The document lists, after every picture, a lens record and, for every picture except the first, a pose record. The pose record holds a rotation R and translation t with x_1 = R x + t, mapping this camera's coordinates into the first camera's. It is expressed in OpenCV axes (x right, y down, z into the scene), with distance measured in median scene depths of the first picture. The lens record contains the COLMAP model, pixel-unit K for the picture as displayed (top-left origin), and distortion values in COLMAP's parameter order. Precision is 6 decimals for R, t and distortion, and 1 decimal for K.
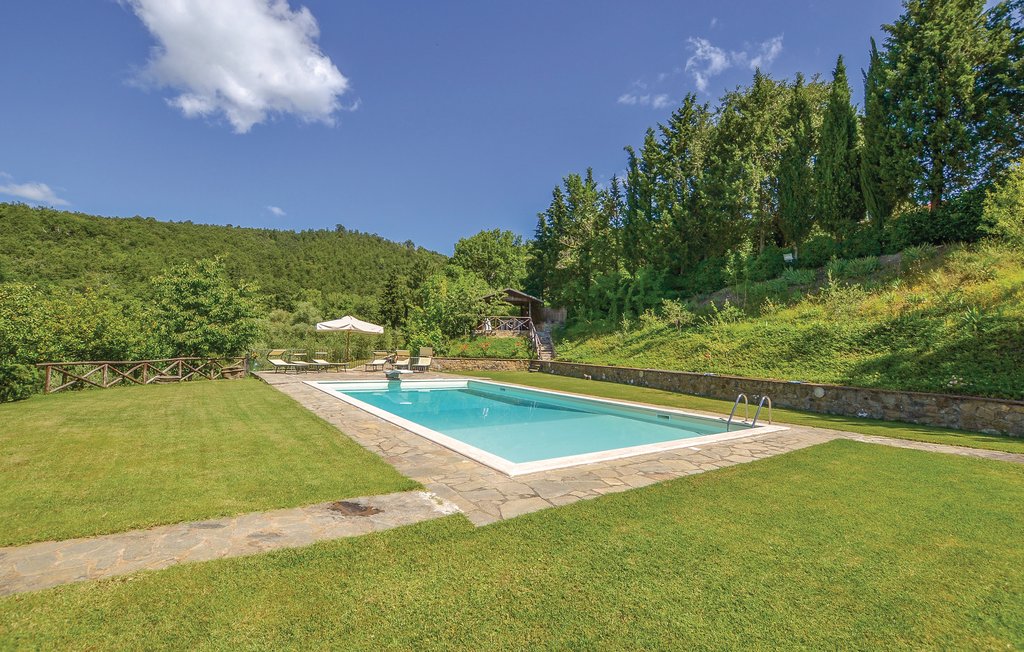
lens RADIAL K [[465.2, 0, 512.8], [0, 465.2, 328.4], [0, 0, 1]] dist [-0.018840, 0.000279]
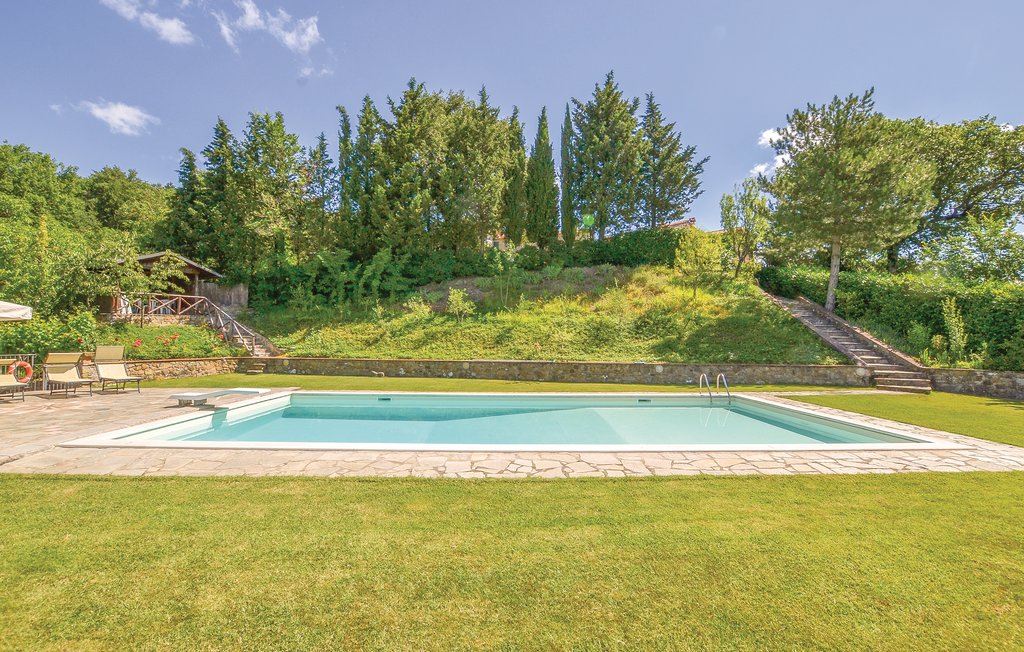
lens RADIAL K [[465.2, 0, 510.1], [0, 465.2, 326.8], [0, 0, 1]] dist [-0.018840, 0.000279]
pose [[0.562003, -0.003081, 0.827130, -0.369212], [-0.020685, 0.999628, 0.017777, -0.001218], [-0.826877, -0.027100, 0.561730, 0.298959]]
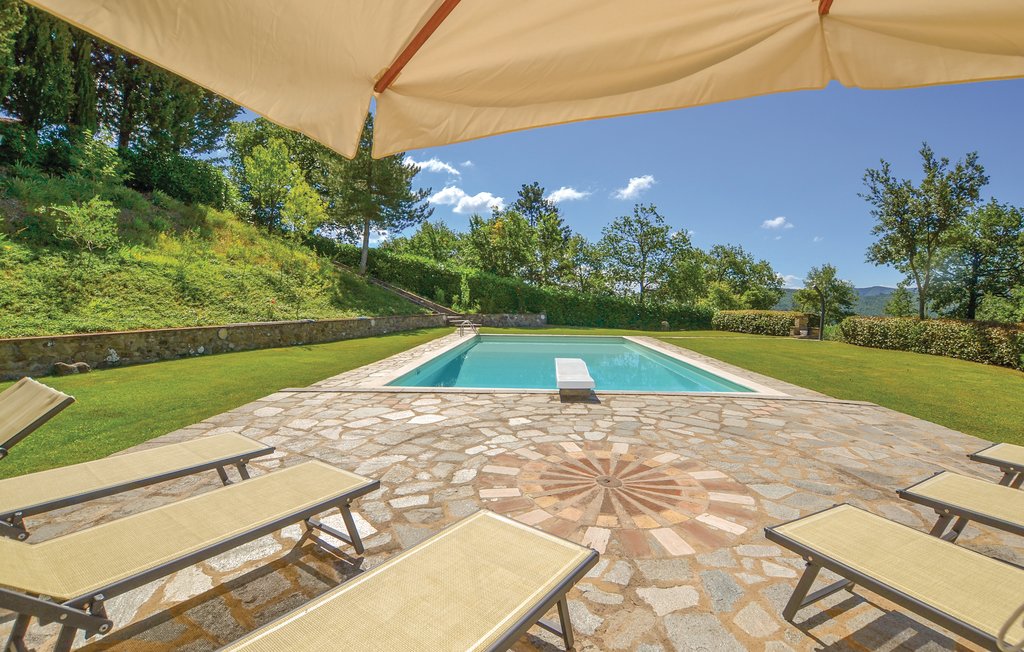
lens RADIAL K [[465.2, 0, 512.0], [0, 465.2, 325.6], [0, 0, 1]] dist [-0.018840, 0.000279]
pose [[-0.808188, -0.063950, 0.585442, -0.318612], [-0.054504, 0.997942, 0.033767, 0.034977], [-0.586397, -0.004619, -0.810010, 0.999496]]
